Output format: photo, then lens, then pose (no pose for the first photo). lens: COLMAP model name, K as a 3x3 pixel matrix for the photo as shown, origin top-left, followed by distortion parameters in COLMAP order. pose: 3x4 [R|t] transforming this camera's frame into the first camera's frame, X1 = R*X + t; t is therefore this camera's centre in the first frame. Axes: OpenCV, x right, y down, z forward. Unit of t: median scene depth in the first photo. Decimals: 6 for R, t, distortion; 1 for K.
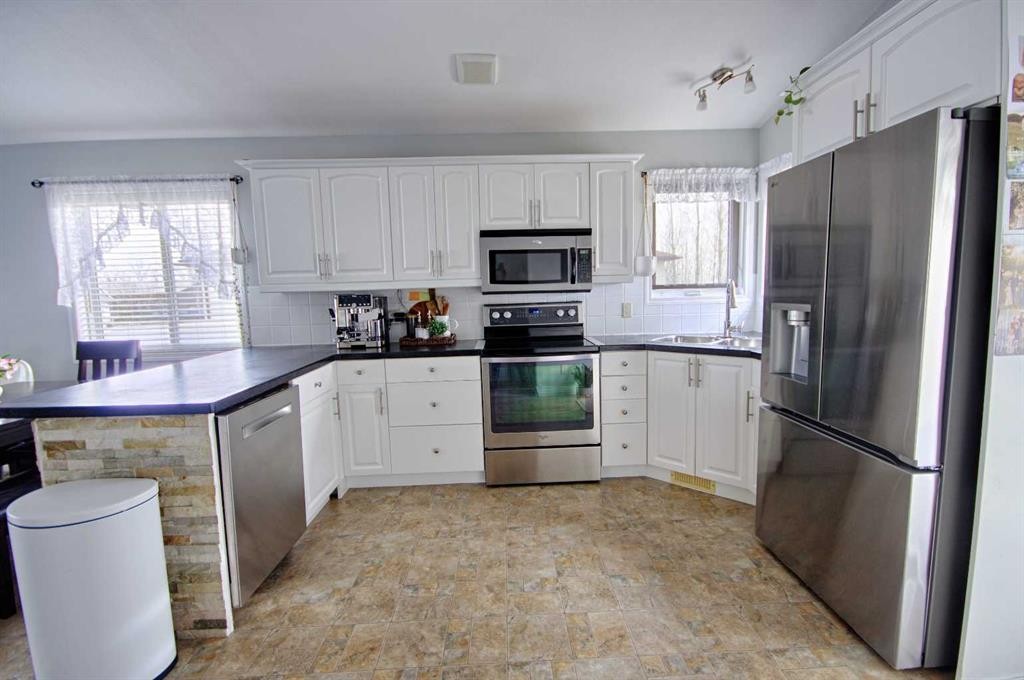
lens RADIAL K [[457.7, 0, 517.1], [0, 457.7, 338.2], [0, 0, 1]] dist [0.006884, -0.007936]
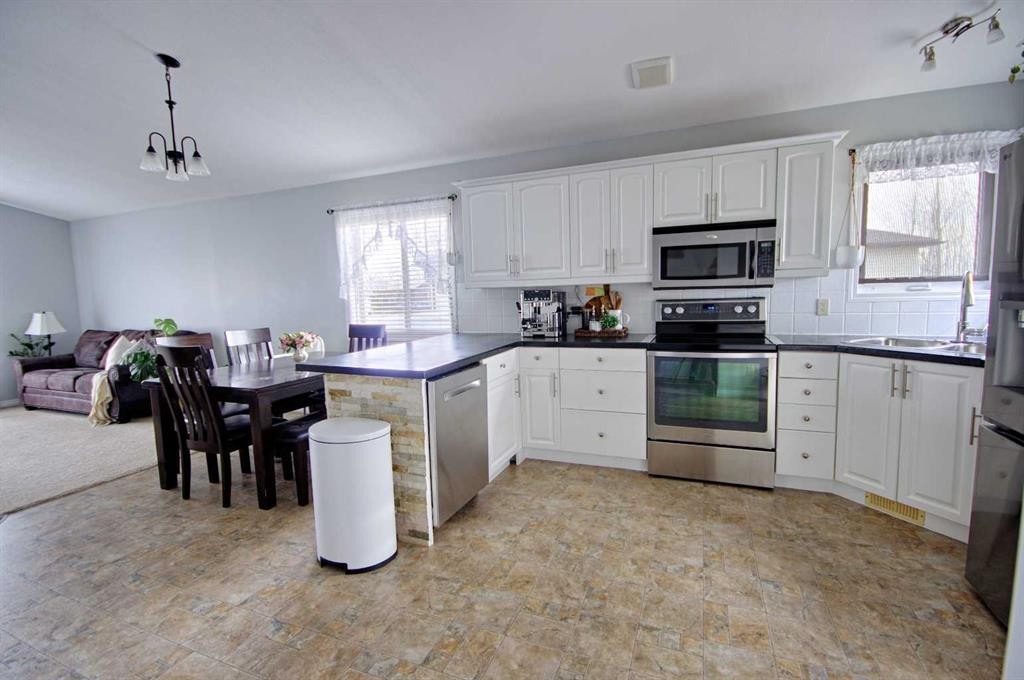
lens RADIAL K [[457.7, 0, 517.2], [0, 457.7, 337.6], [0, 0, 1]] dist [0.006884, -0.007936]
pose [[0.914170, 0.041020, -0.403249, 0.069355], [-0.036926, 0.999157, 0.017925, 0.004644], [0.403645, -0.001496, 0.914915, -0.069990]]
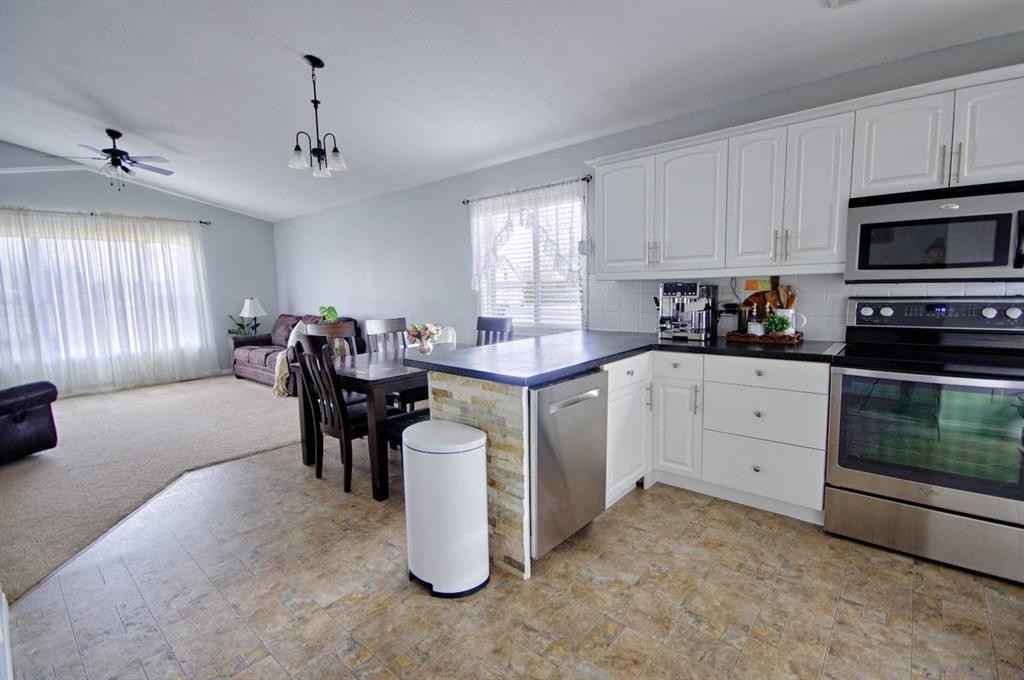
lens RADIAL K [[457.7, 0, 516.5], [0, 457.7, 337.1], [0, 0, 1]] dist [0.006884, -0.007936]
pose [[0.735598, 0.084796, -0.672090, 0.045115], [-0.067971, 0.996367, 0.051316, -0.009653], [0.674000, 0.007934, 0.738689, 0.075956]]
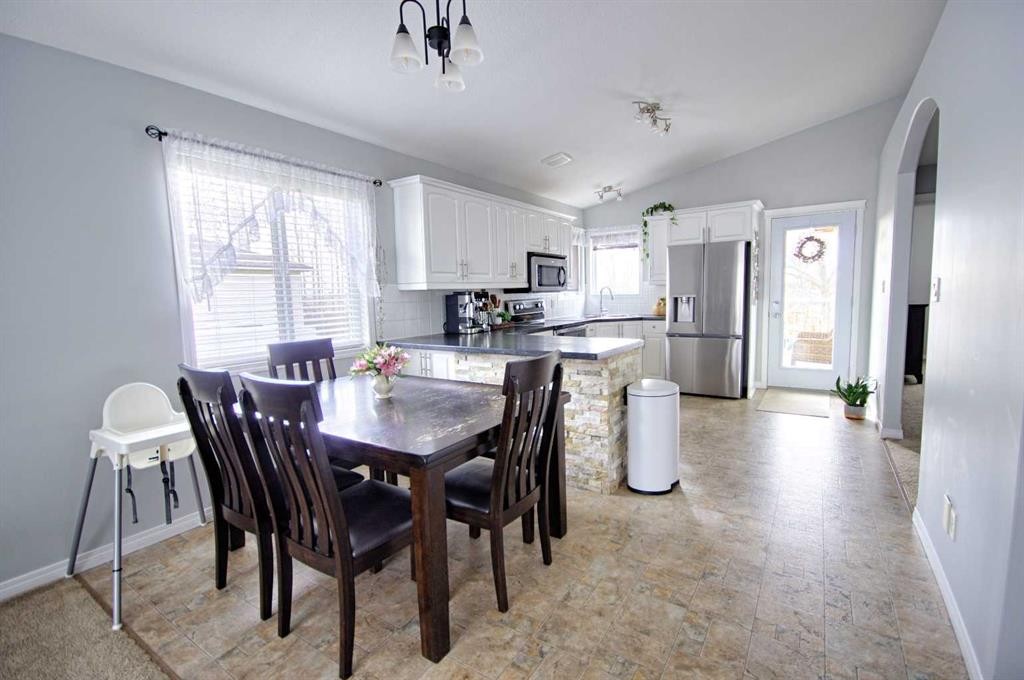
lens RADIAL K [[457.7, 0, 517.9], [0, 457.7, 337.5], [0, 0, 1]] dist [0.006884, -0.007936]
pose [[0.578055, -0.070100, 0.812981, -1.459605], [0.094218, 0.995373, 0.018835, 0.023134], [-0.810540, 0.065710, 0.581986, 0.154940]]
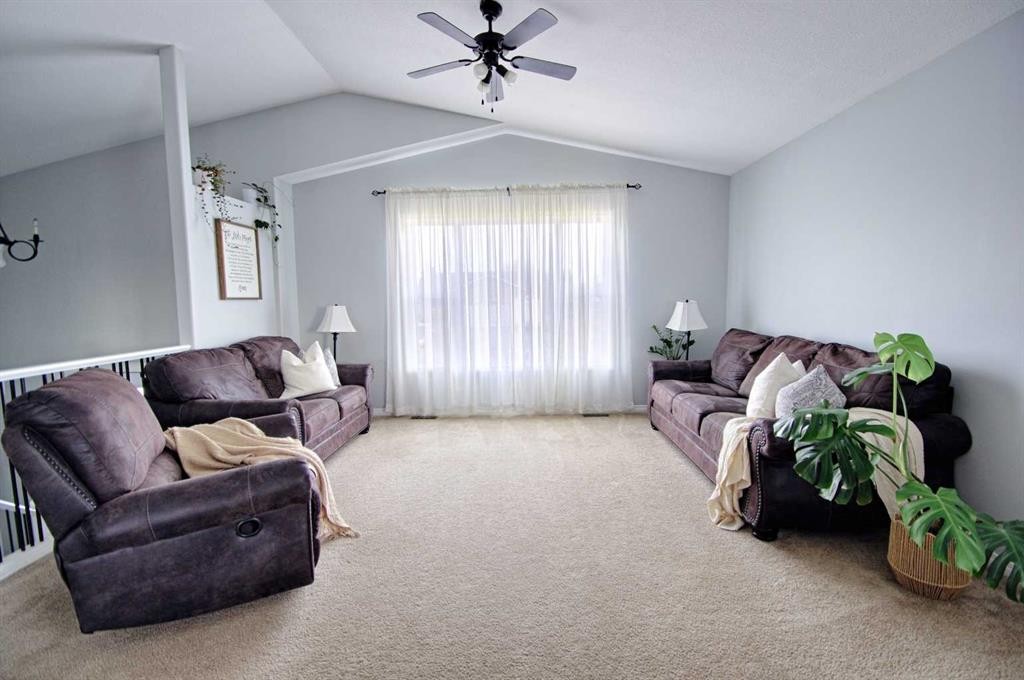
lens RADIAL K [[457.7, 0, 520.5], [0, 457.7, 342.7], [0, 0, 1]] dist [0.006884, -0.007936]
pose [[-0.042205, 0.129957, -0.990621, -1.111789], [-0.083237, 0.987600, 0.133107, -0.012050], [0.995636, 0.088074, -0.030864, 0.439656]]
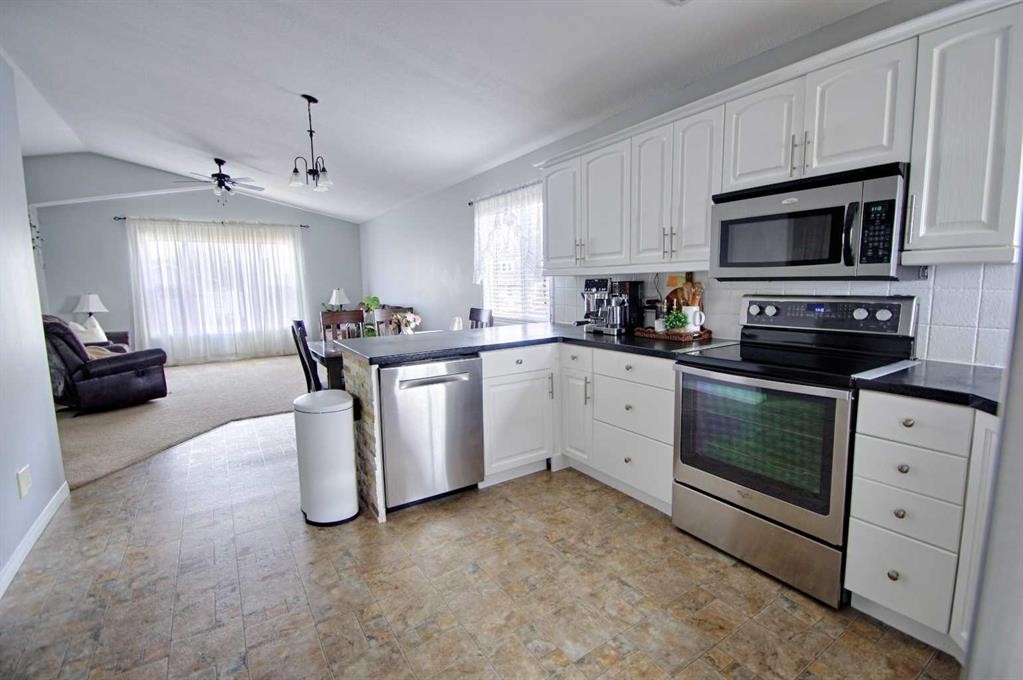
lens RADIAL K [[457.3, 0, 517.0], [0, 457.3, 337.6], [0, 0, 1]] dist [0.006884, -0.007936]
pose [[0.524307, 0.122183, -0.842718, 0.423063], [-0.082548, 0.992284, 0.092510, -0.050011], [0.847519, 0.021061, 0.530348, 0.353357]]
